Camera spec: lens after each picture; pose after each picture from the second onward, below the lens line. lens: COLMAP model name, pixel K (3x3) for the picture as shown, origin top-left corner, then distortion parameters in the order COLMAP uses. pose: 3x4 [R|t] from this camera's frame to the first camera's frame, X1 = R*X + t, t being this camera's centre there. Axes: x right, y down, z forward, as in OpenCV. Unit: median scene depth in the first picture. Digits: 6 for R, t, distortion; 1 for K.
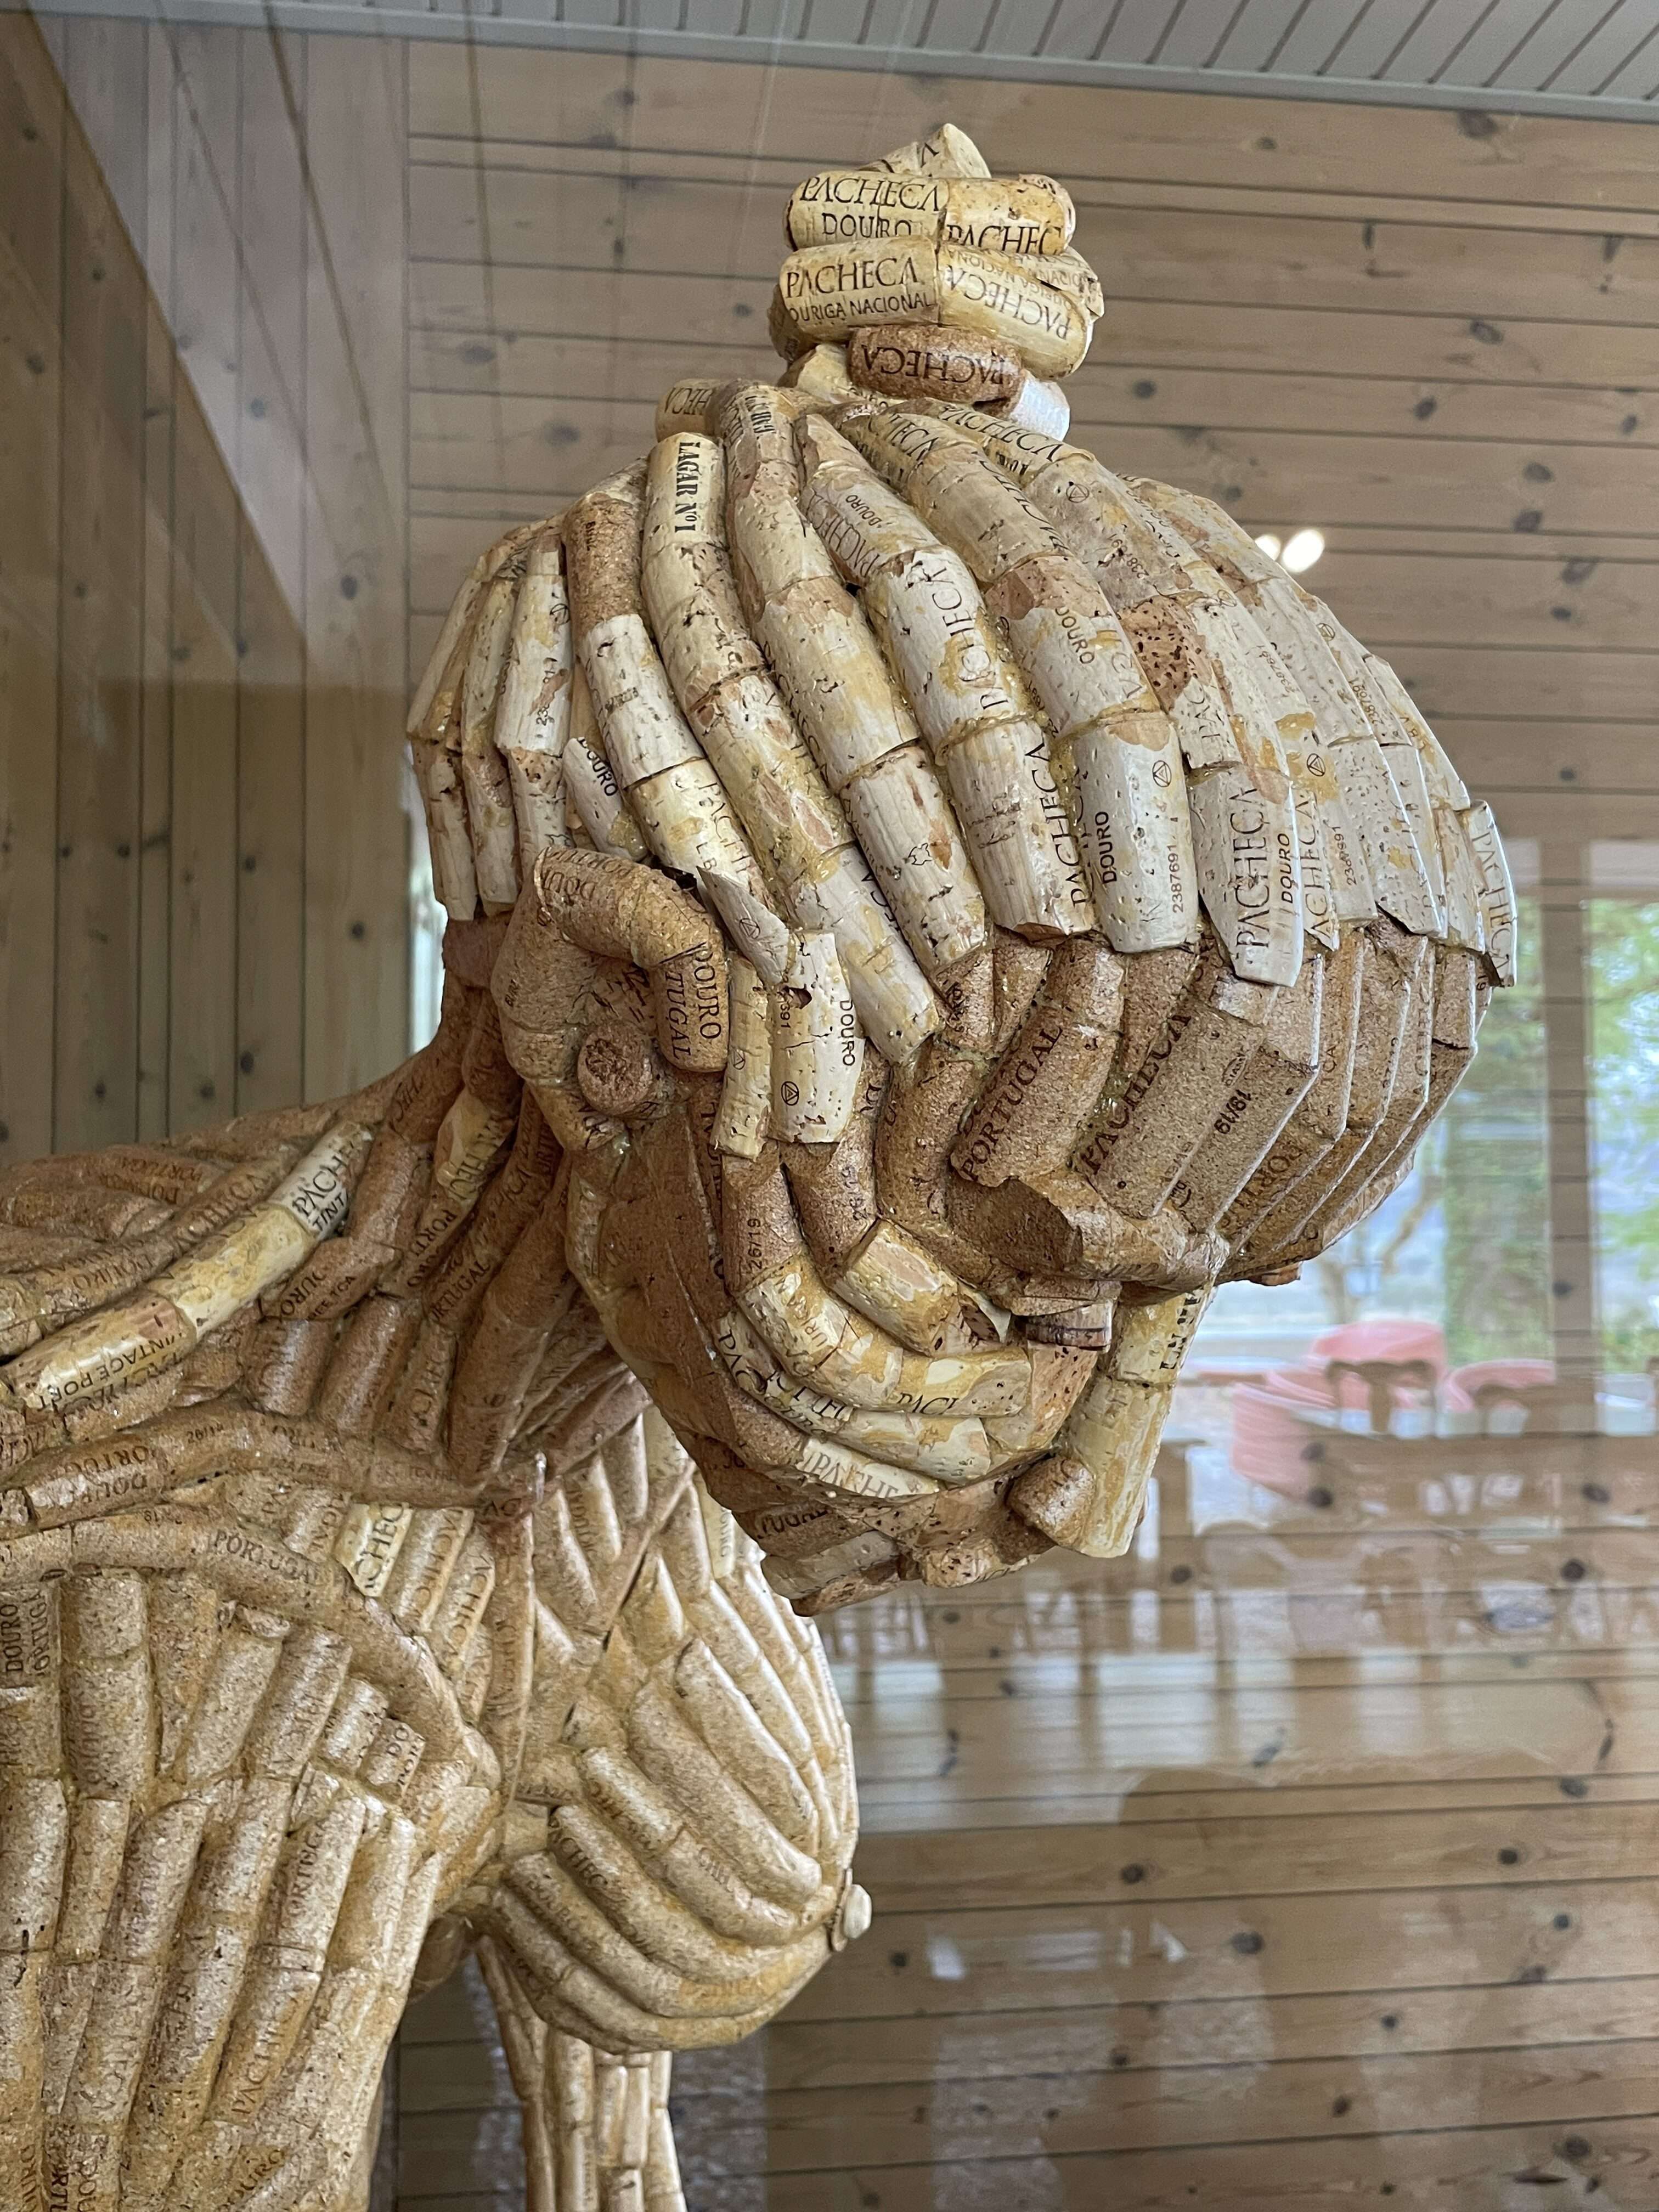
lens RADIAL K [[1989.1, 0, 831.3], [0, 1989.1, 1111.5], [0, 0, 1]] dist [0.055123, -0.047612]
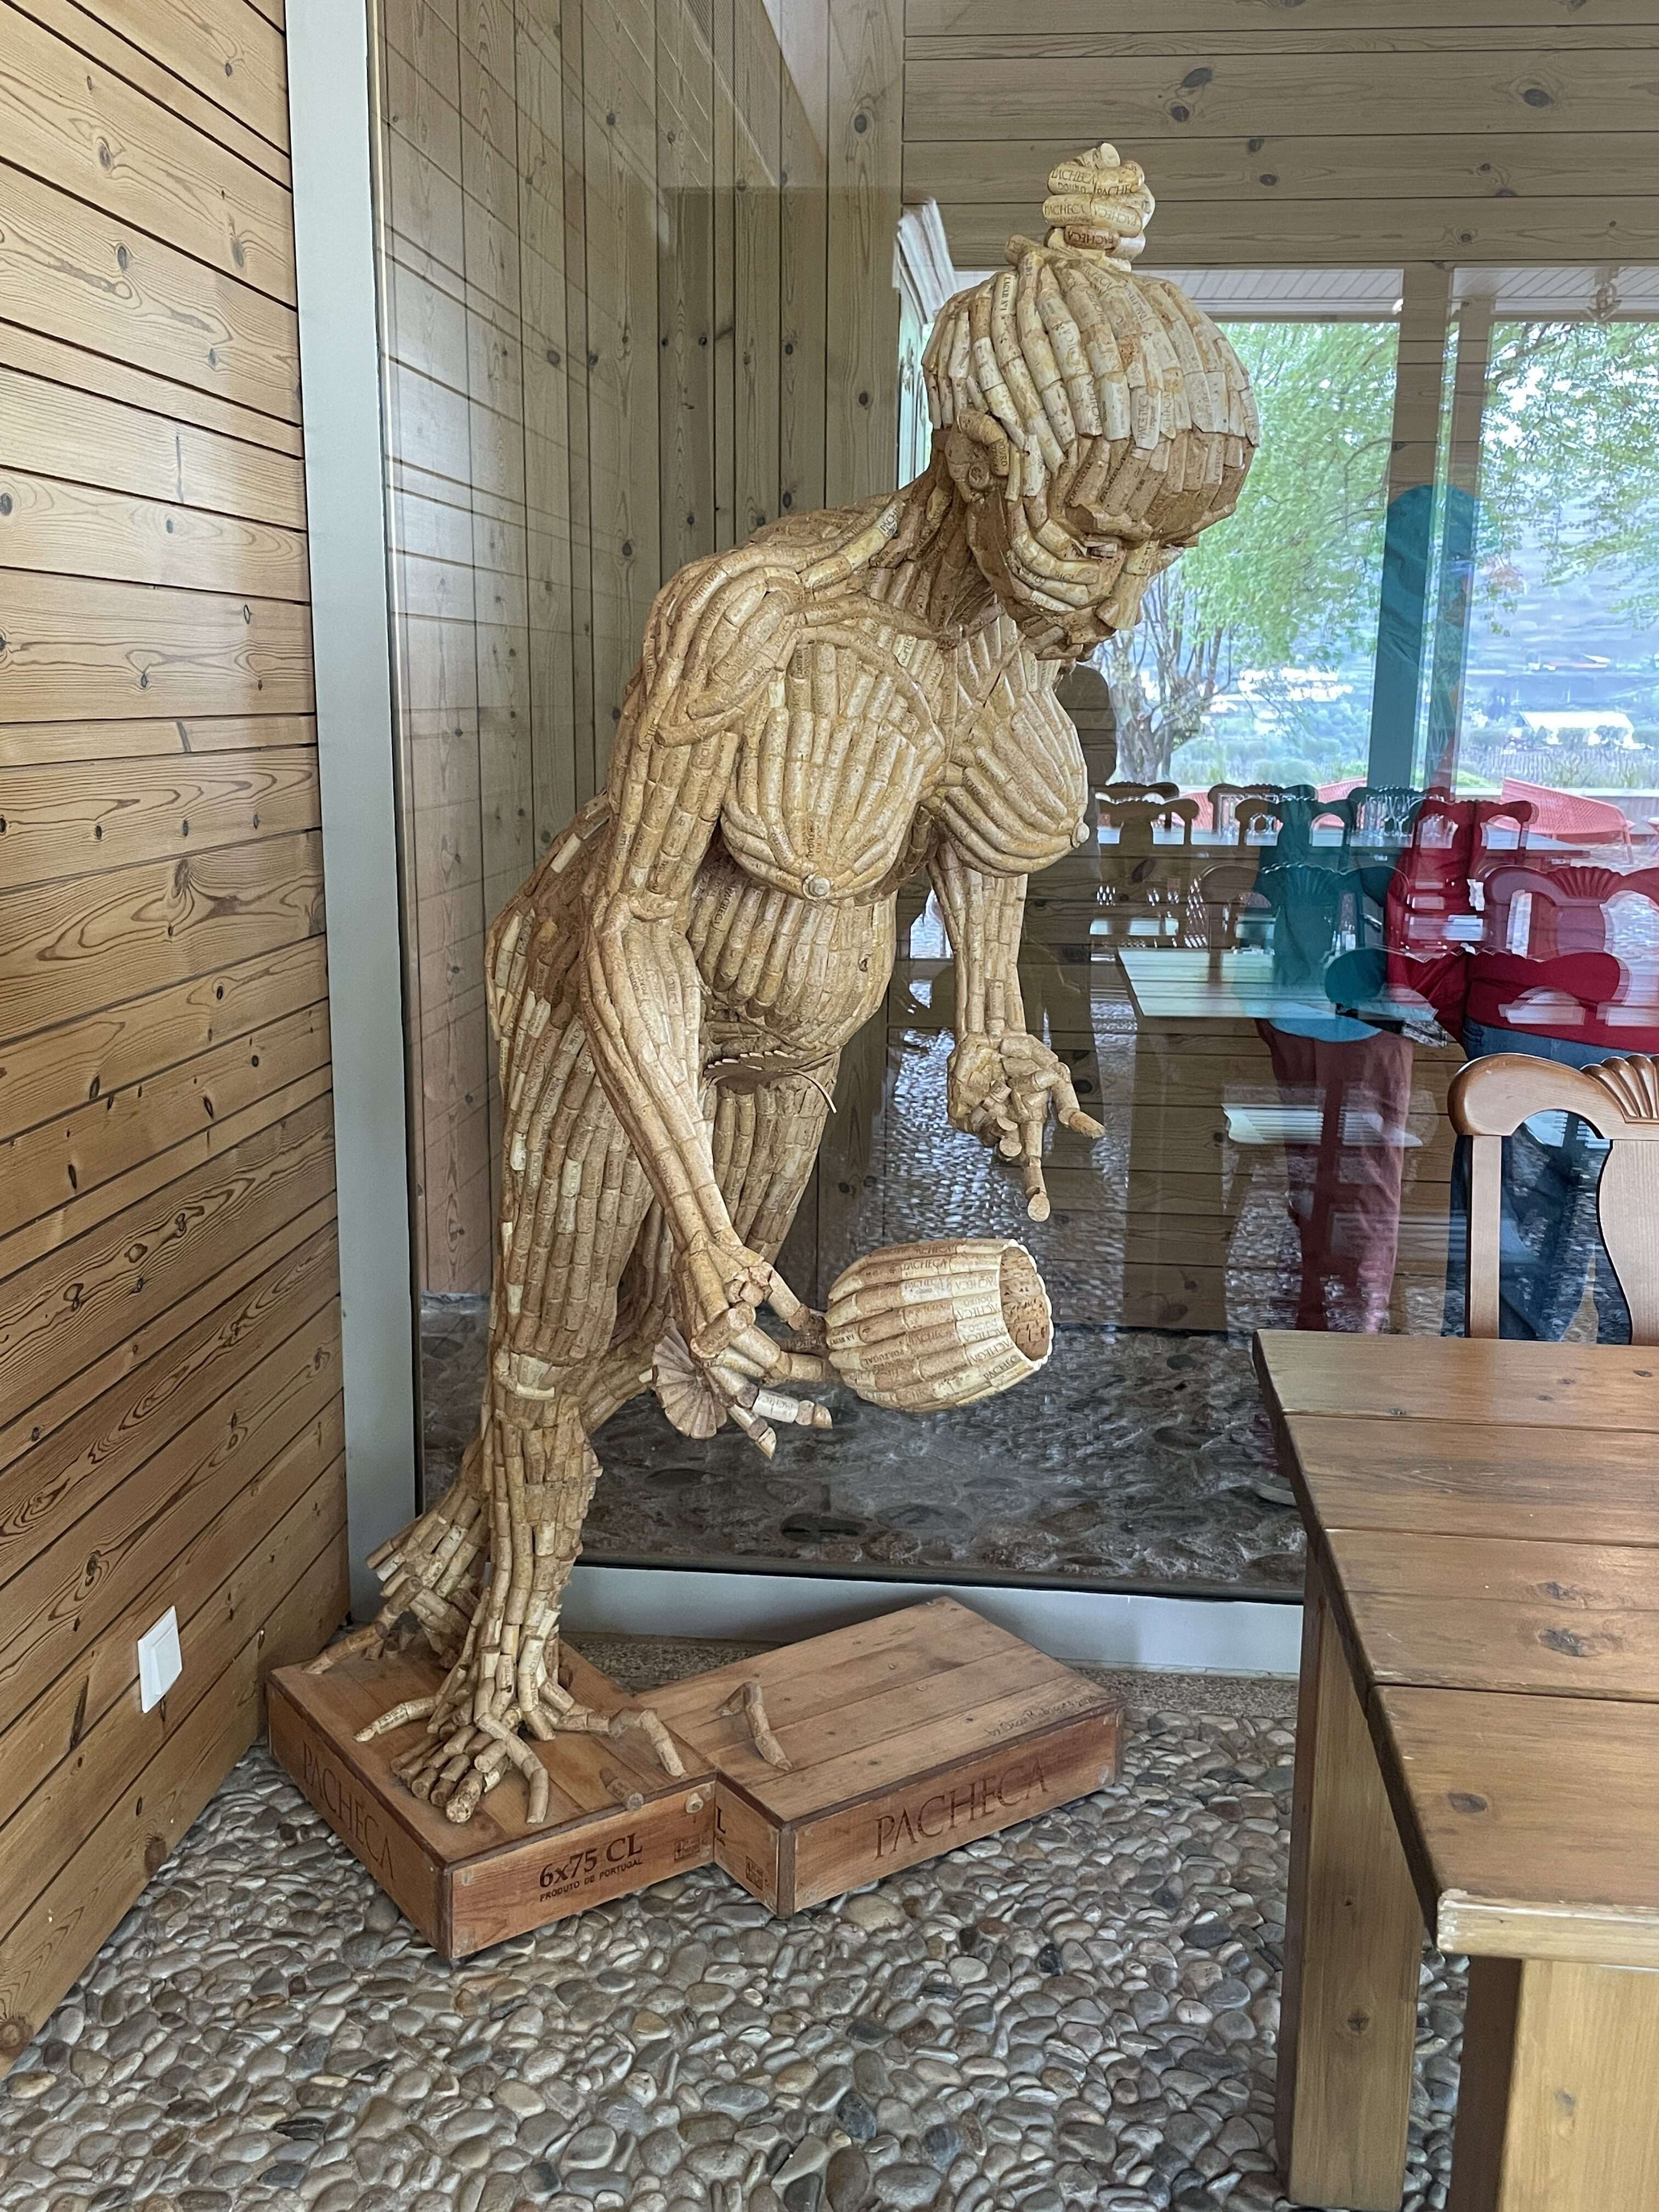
lens RADIAL K [[1989.1, 0, 821.8], [0, 1989.1, 1110.5], [0, 0, 1]] dist [0.055123, -0.047612]
pose [[0.971852, 0.065814, -0.226212, 0.428686], [-0.004369, 0.965056, 0.262006, 0.118133], [0.235551, -0.253642, 0.938180, -2.308118]]
